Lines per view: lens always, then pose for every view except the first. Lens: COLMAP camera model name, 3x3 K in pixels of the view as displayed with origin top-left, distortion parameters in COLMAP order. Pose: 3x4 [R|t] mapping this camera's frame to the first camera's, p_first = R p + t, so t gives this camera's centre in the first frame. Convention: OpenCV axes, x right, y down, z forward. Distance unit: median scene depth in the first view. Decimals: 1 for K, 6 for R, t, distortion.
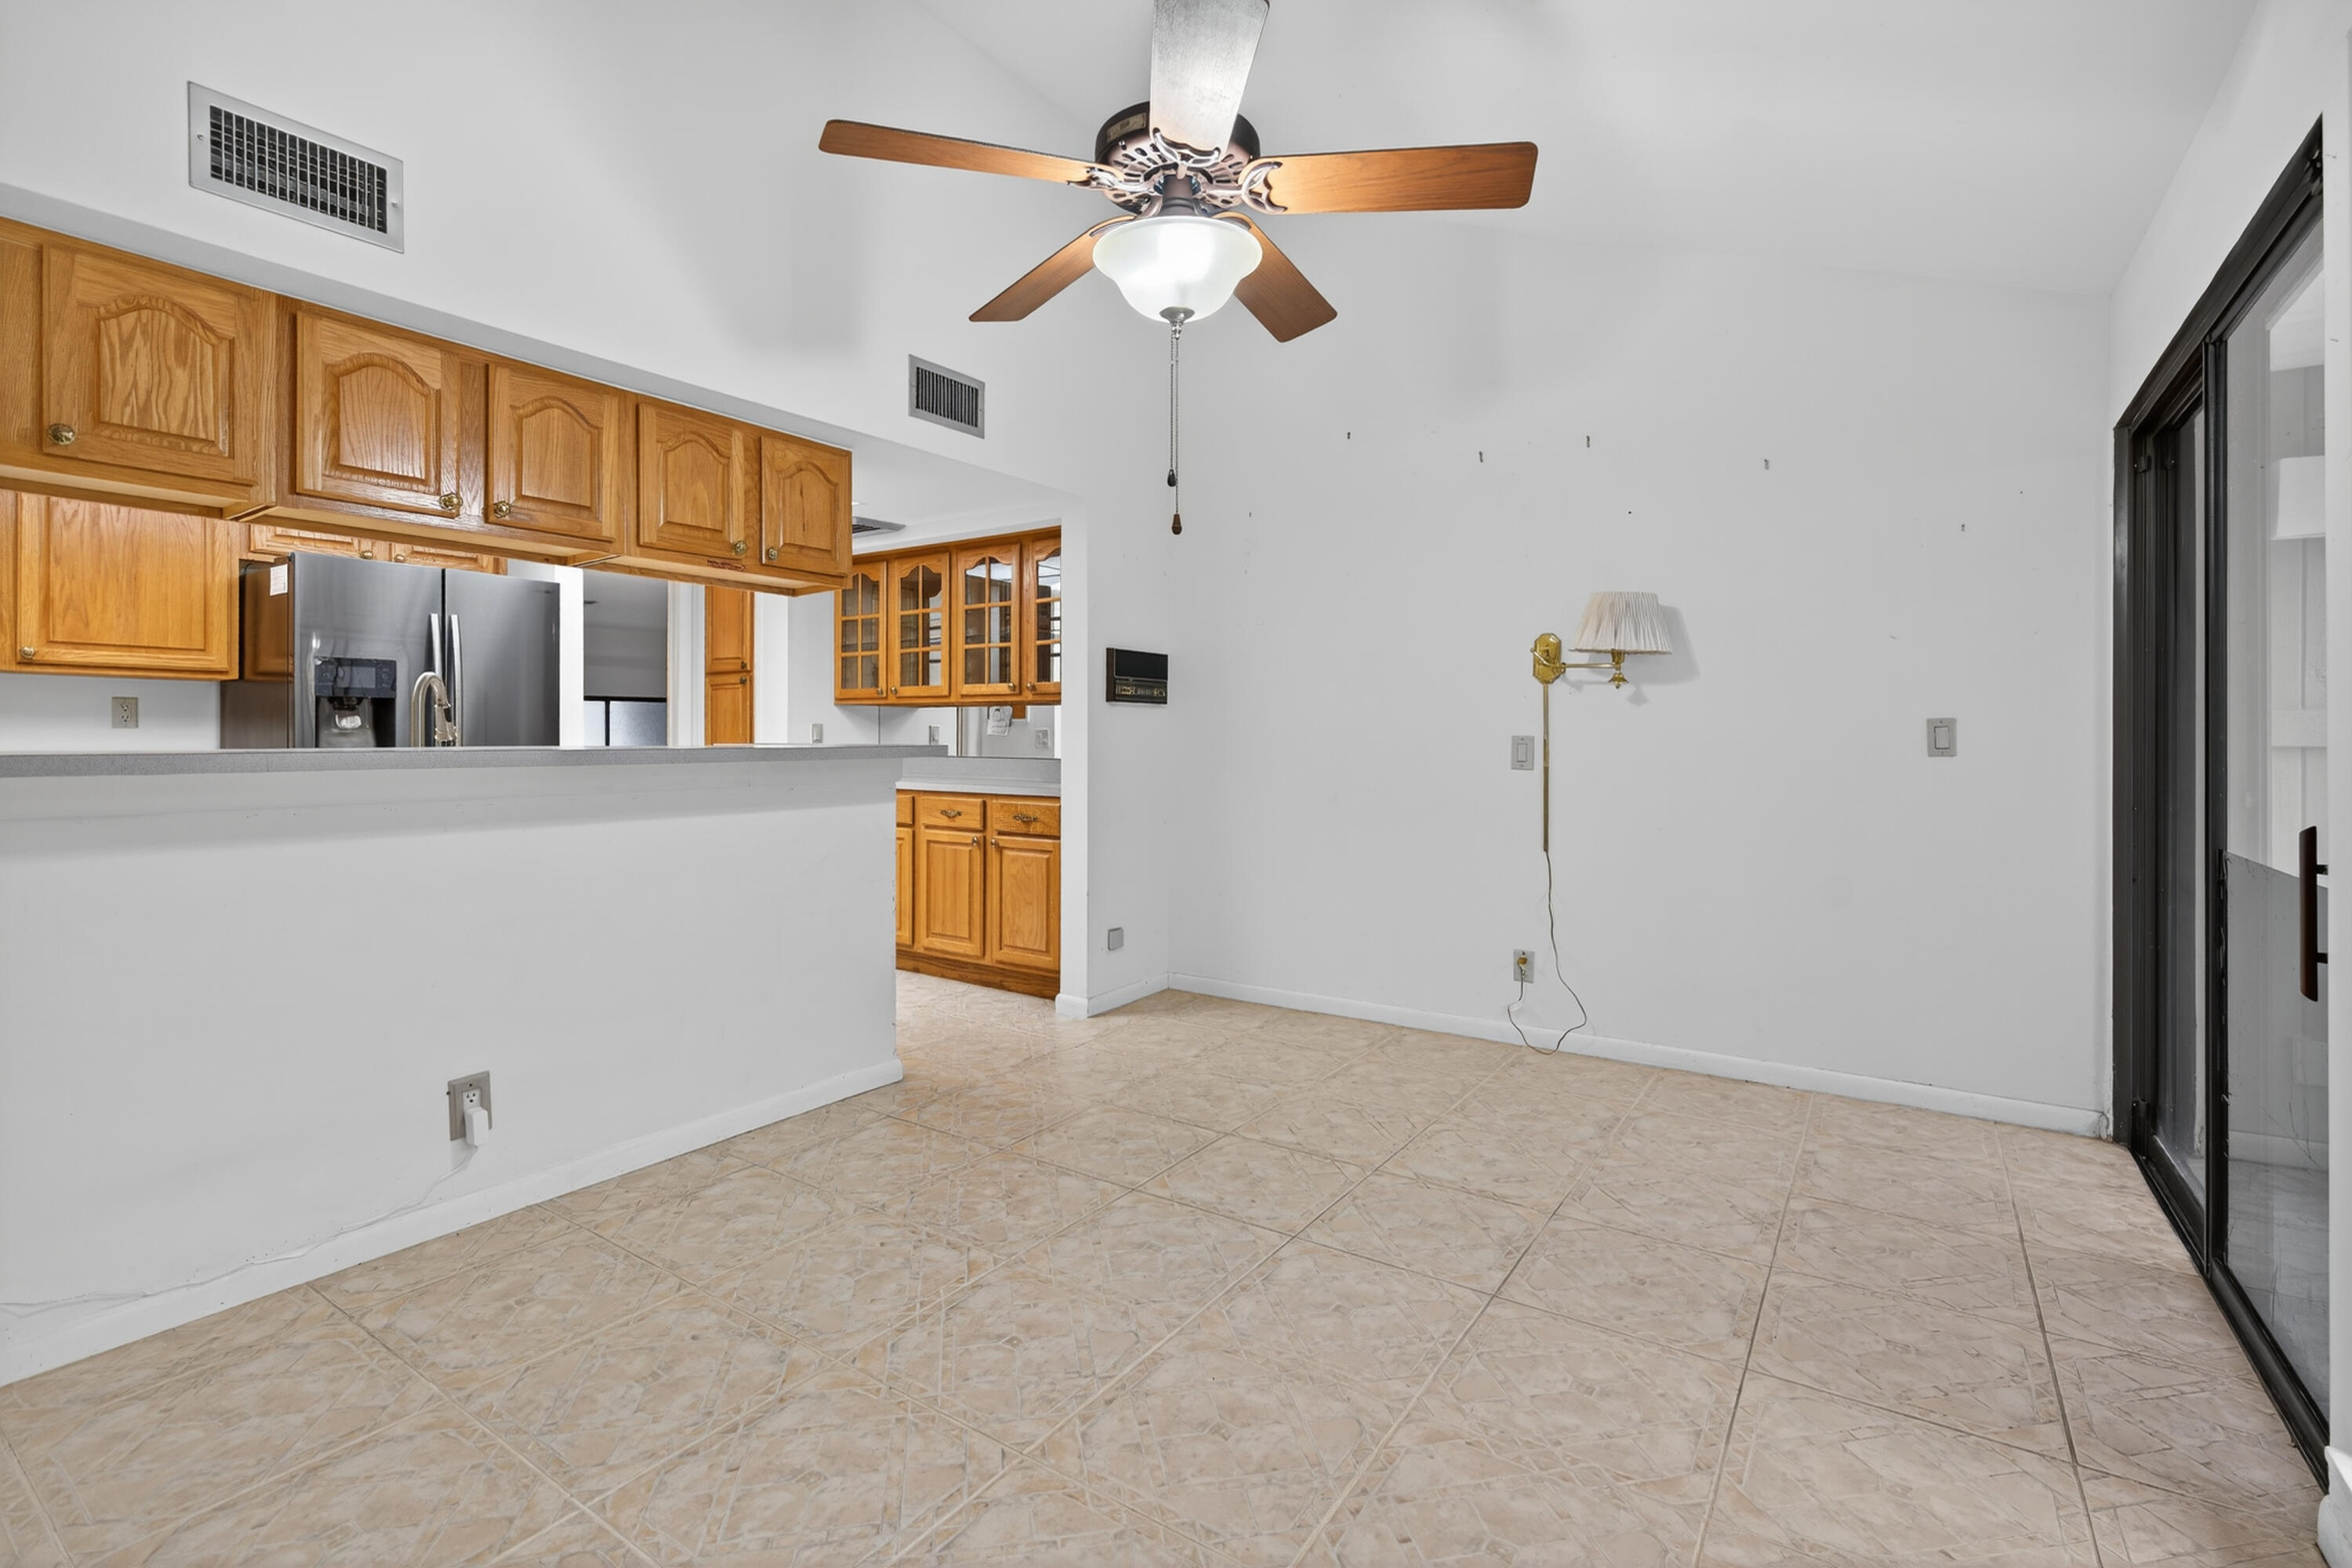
lens RADIAL K [[1066.1, 0, 1171.6], [0, 1066.1, 741.6], [0, 0, 1]] dist [-0.002281, -0.000253]
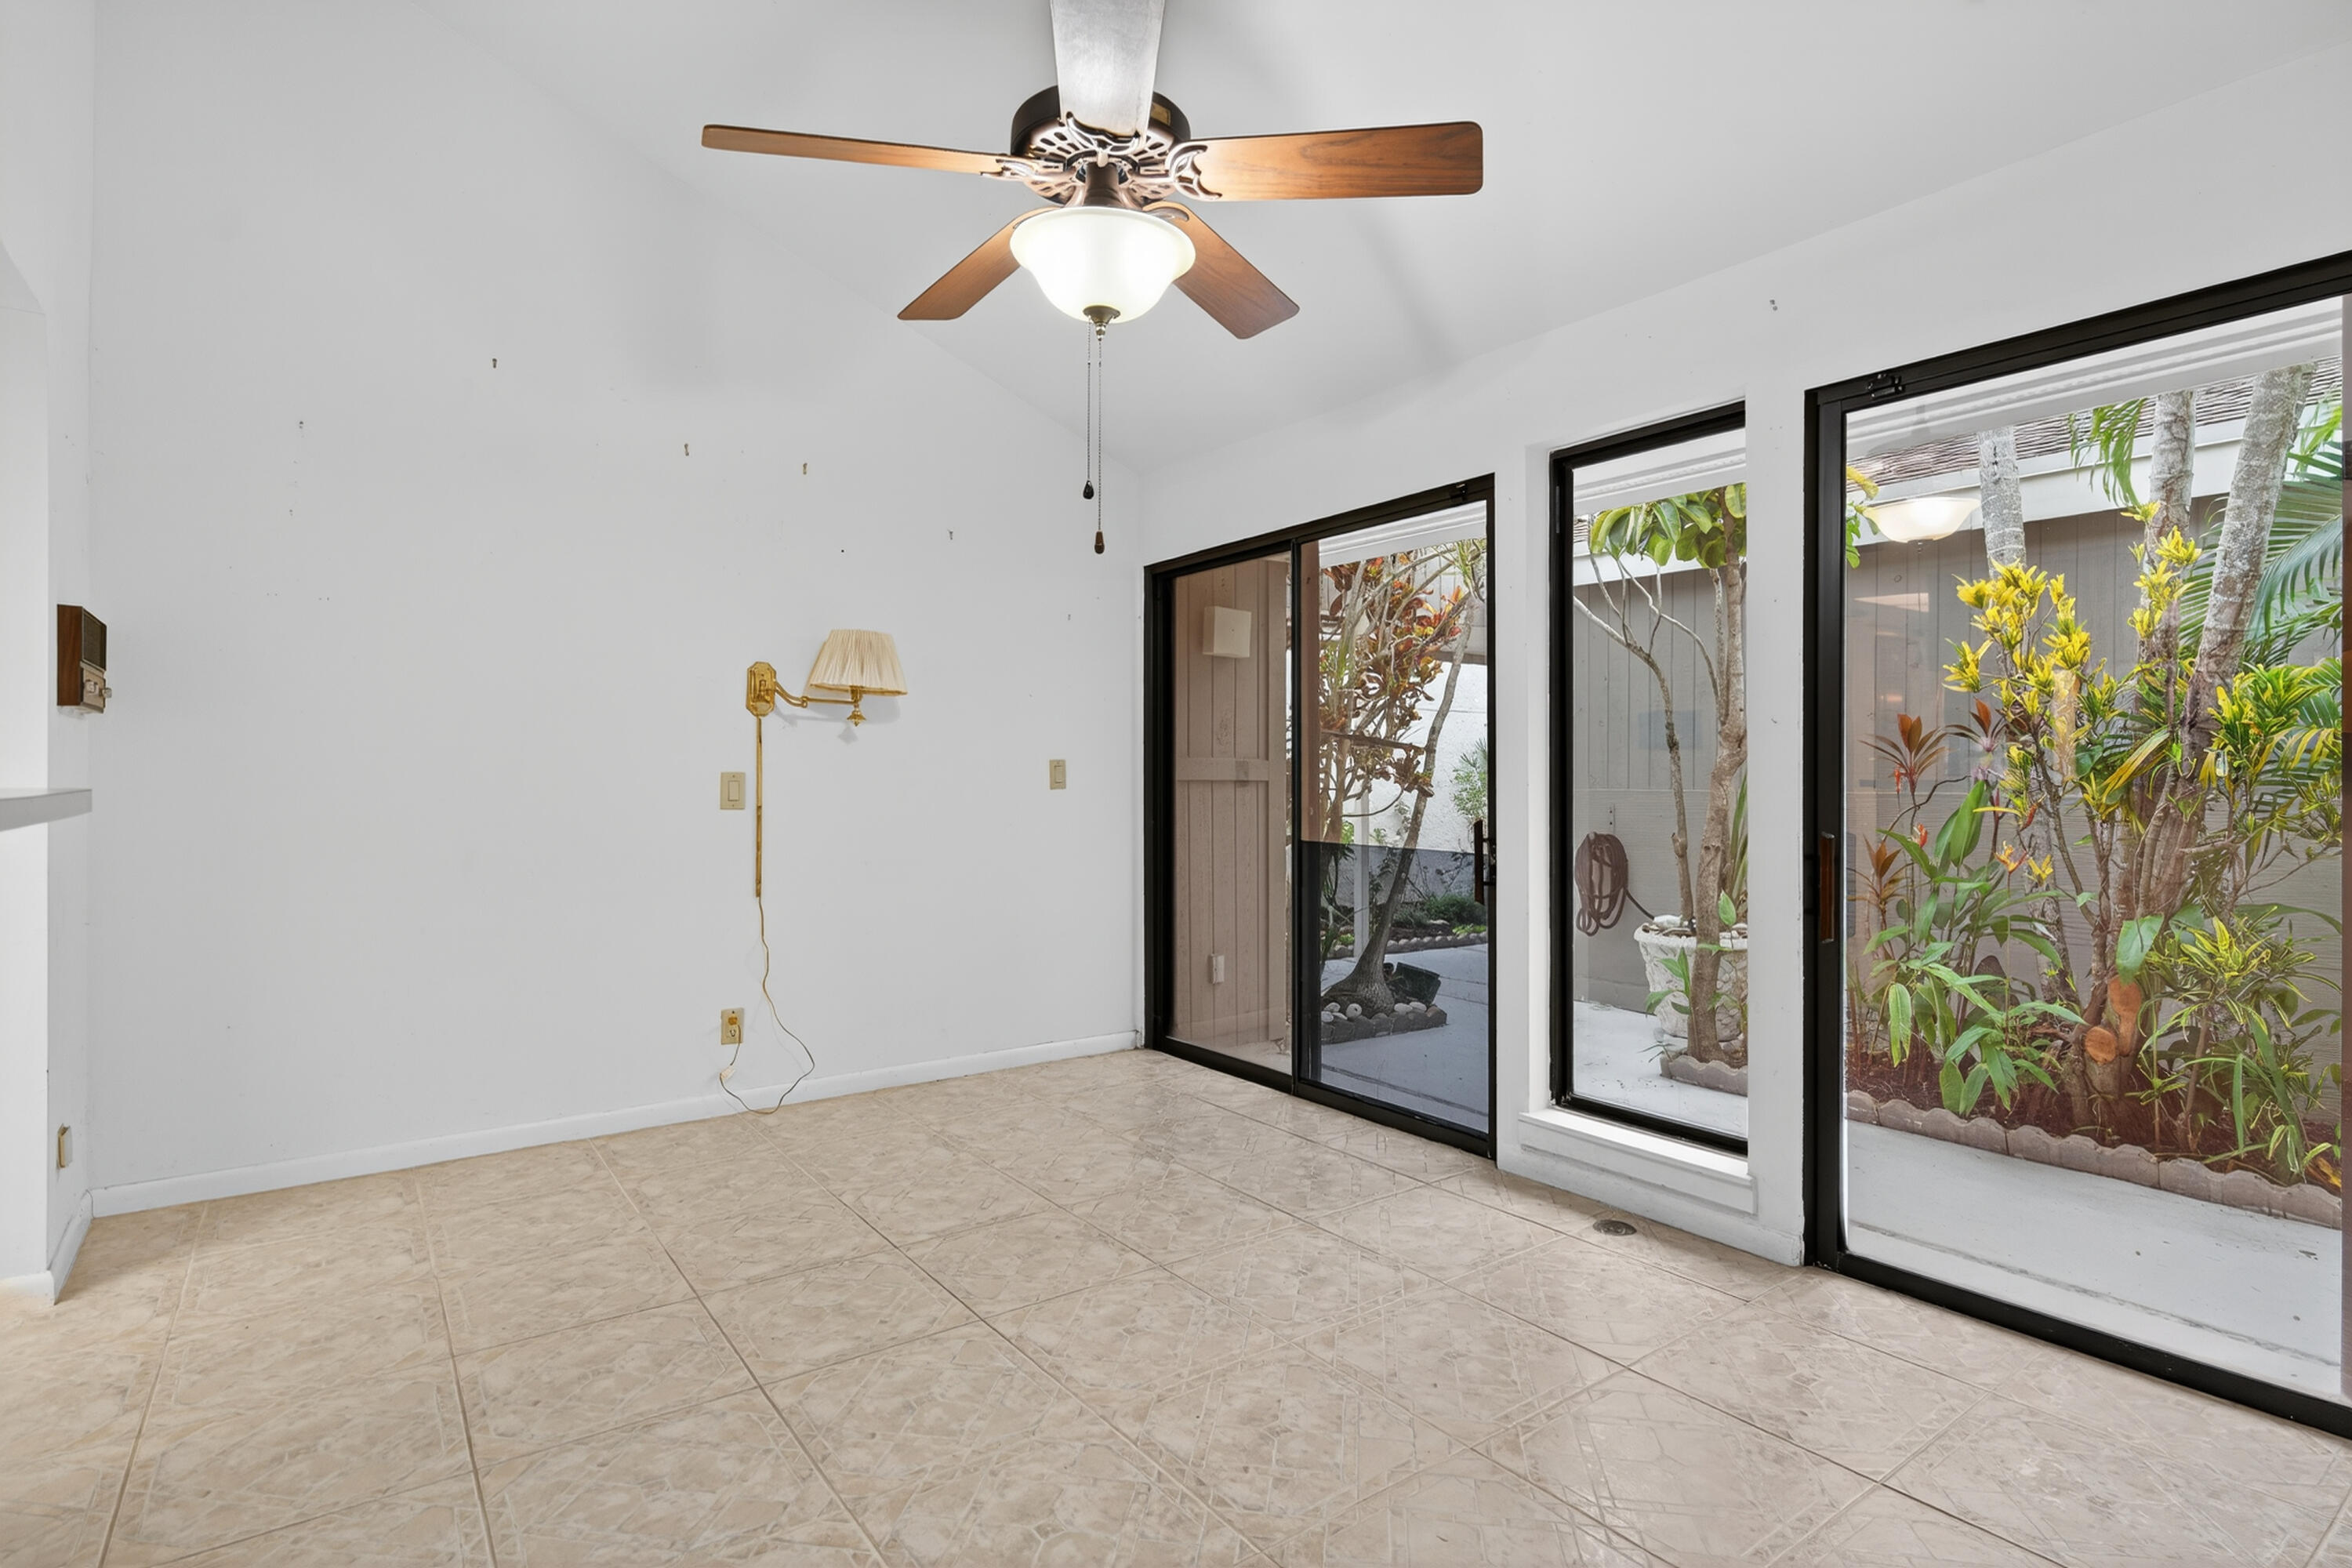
lens RADIAL K [[1167.3, 0, 1180.1], [0, 1167.3, 777.7], [0, 0, 1]] dist [0.003030, -0.000063]
pose [[0.338055, -0.001303, 0.941126, -0.733040], [0.000828, 0.999999, 0.001087, -0.001949], [-0.941126, 0.000412, 0.338055, 0.474735]]
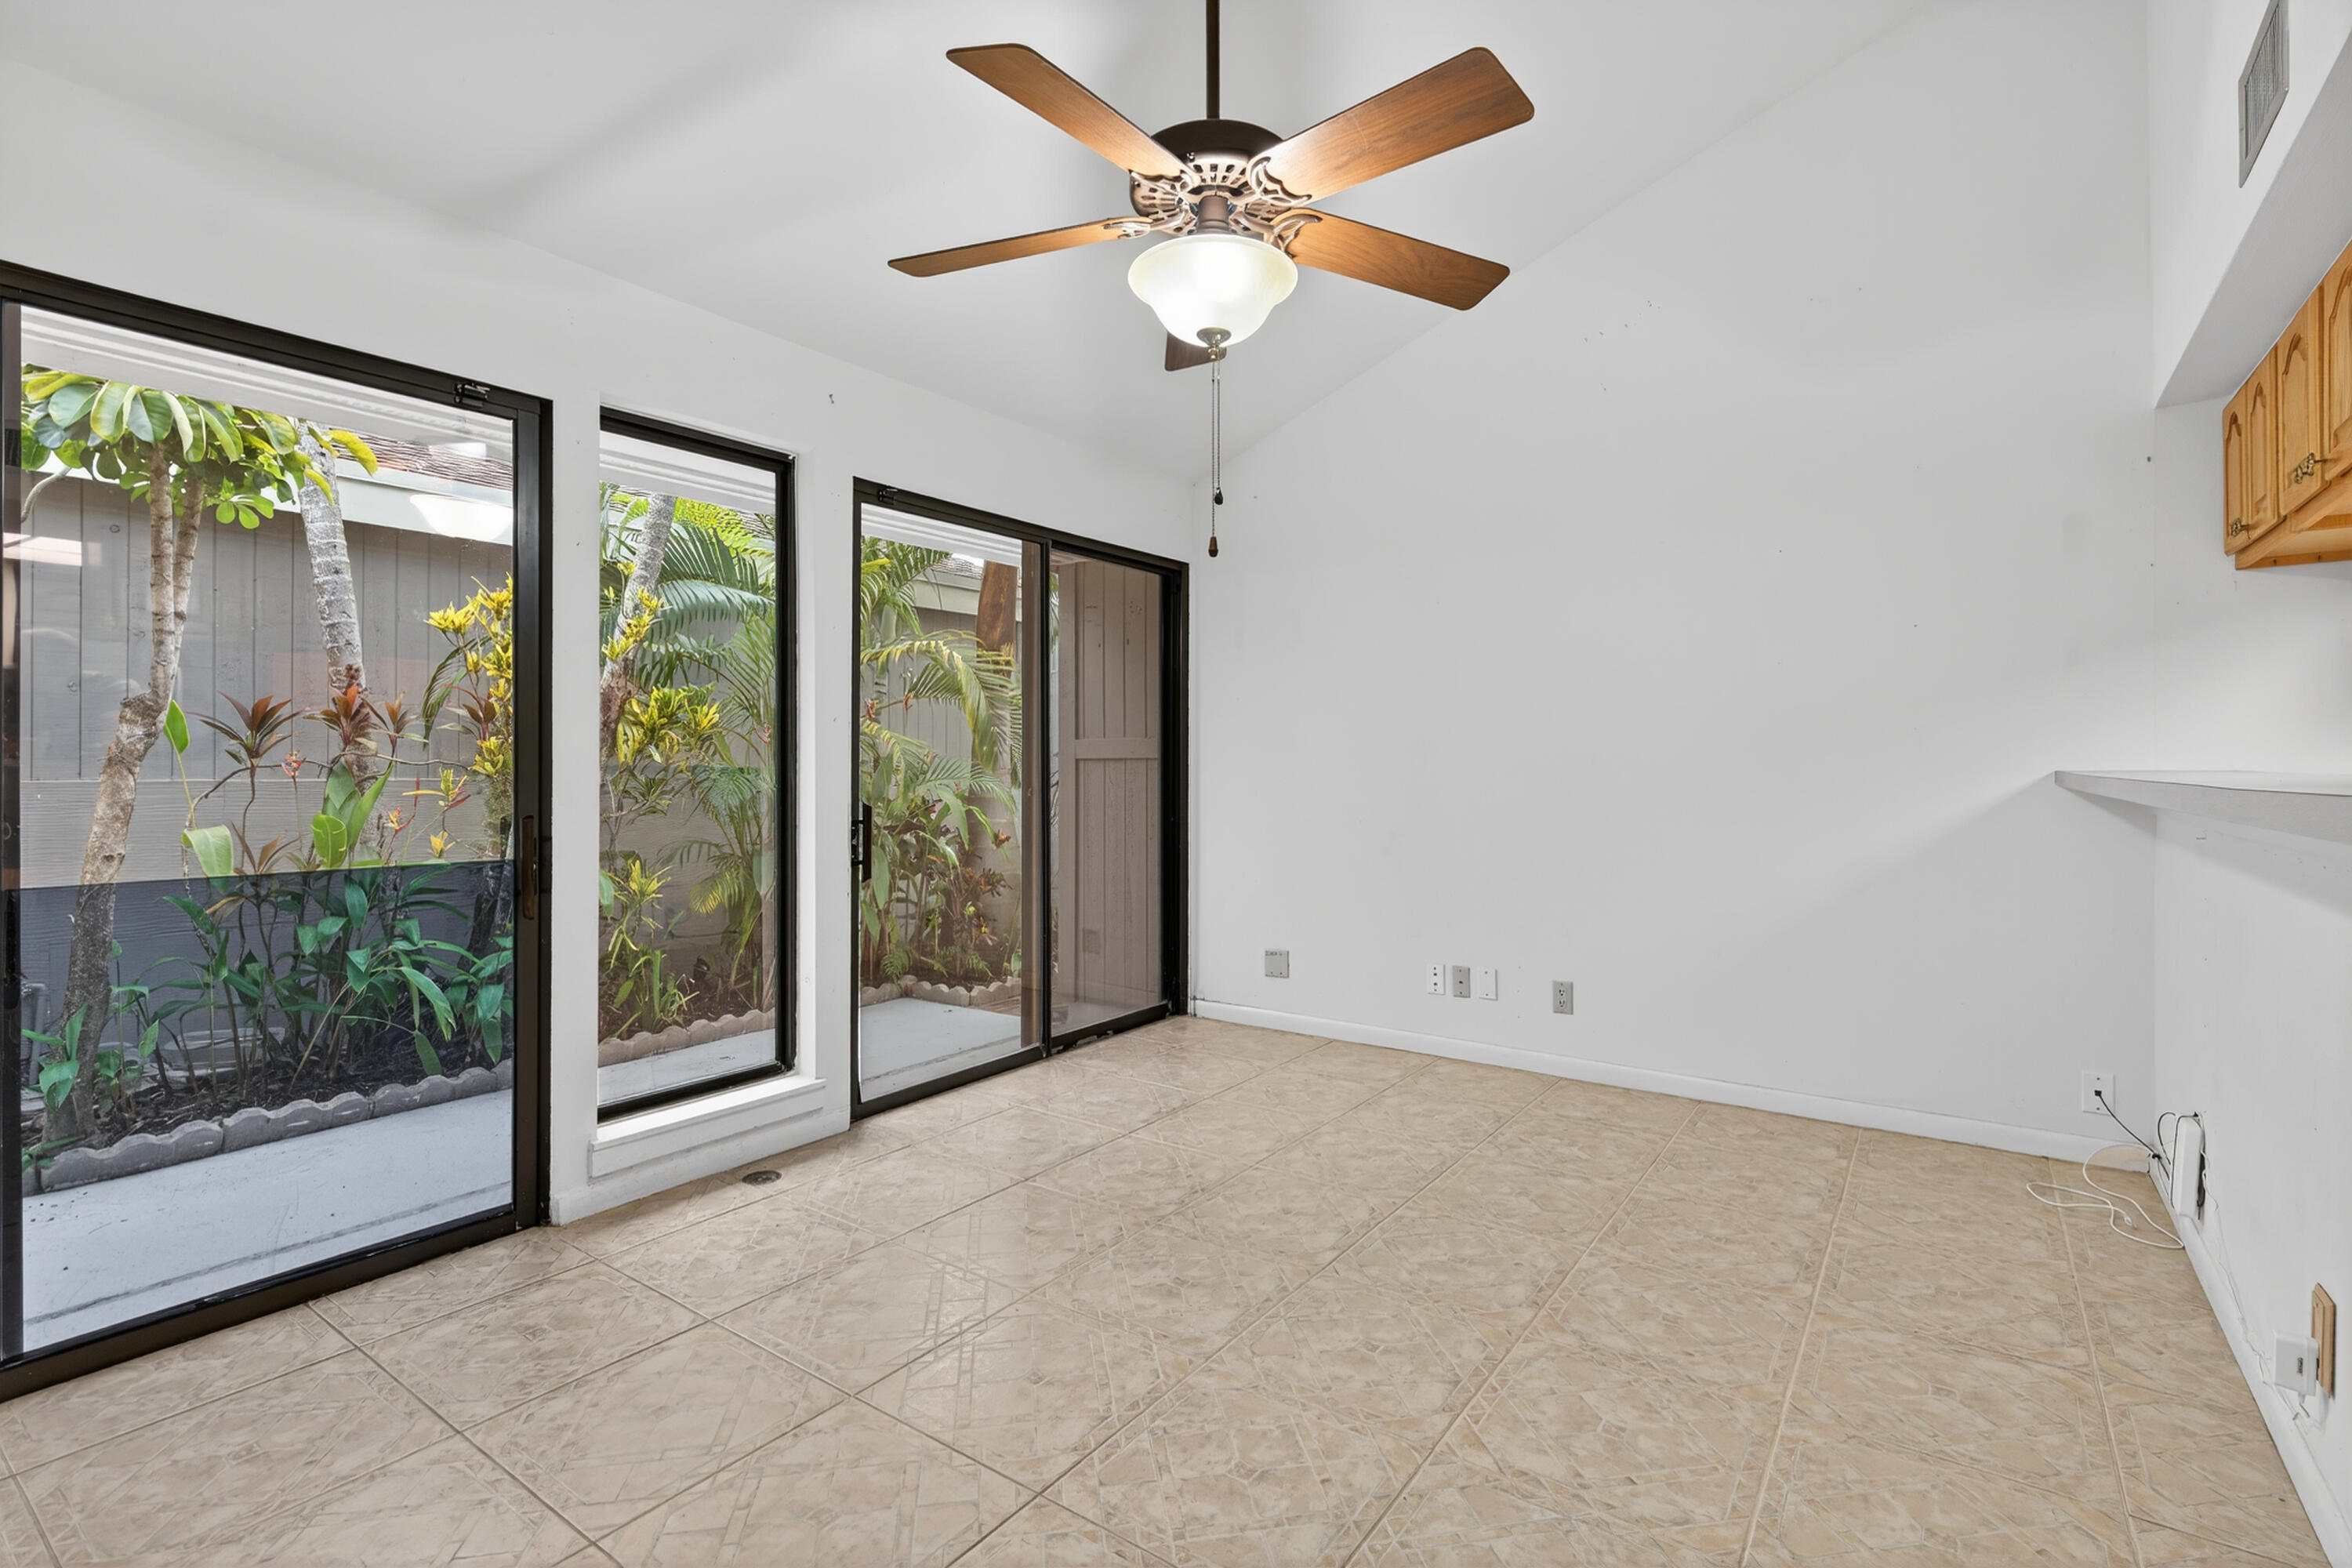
lens RADIAL K [[1092.8, 0, 1180.9], [0, 1092.8, 760.9], [0, 0, 1]] dist [-0.000088, 0.000304]
pose [[-0.999630, 0.000281, 0.027186, 0.005573], [0.000318, 0.999999, 0.001352, -0.004992], [-0.027185, 0.001360, -0.999629, 1.609945]]
